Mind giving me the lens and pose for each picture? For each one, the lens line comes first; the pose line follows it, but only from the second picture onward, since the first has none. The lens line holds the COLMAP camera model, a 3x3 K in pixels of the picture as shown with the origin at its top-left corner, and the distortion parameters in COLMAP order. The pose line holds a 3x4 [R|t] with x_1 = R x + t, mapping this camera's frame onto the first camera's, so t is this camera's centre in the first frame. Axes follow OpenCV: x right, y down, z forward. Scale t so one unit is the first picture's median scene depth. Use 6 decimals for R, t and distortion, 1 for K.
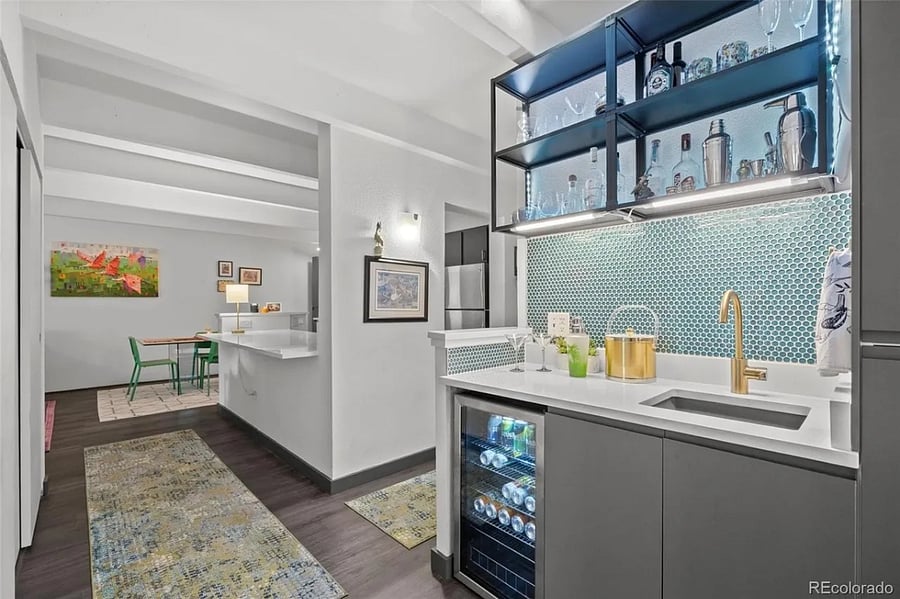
lens RADIAL K [[392.3, 0, 455.3], [0, 392.3, 302.1], [0, 0, 1]] dist [-0.005343, 0.000374]
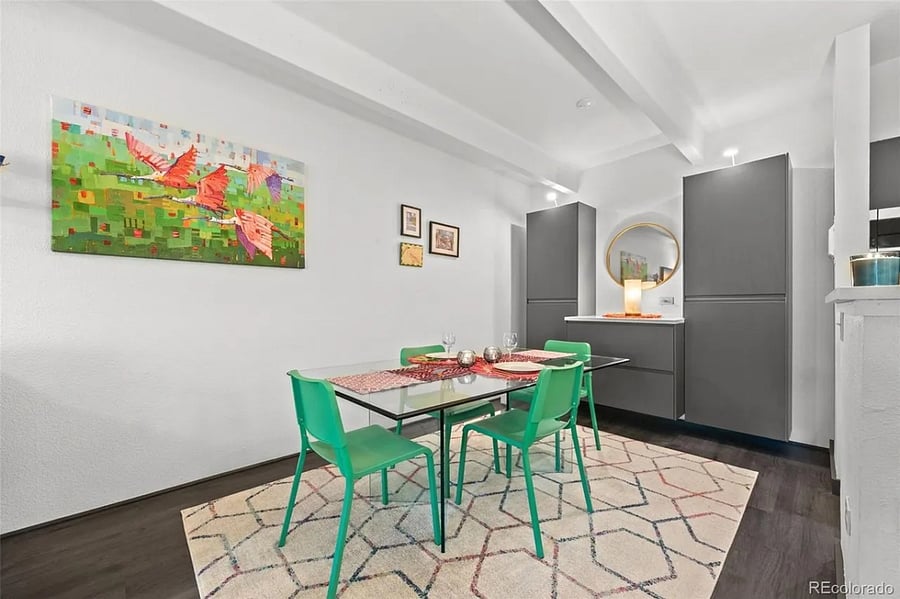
lens RADIAL K [[347.3, 0, 451.8], [0, 347.3, 307.3], [0, 0, 1]] dist [-0.001304, -0.000232]
pose [[0.999951, 0.004253, -0.008889, -0.621061], [-0.004221, 0.999985, 0.003522, 0.030773], [0.008904, -0.003484, 0.999954, 0.637120]]
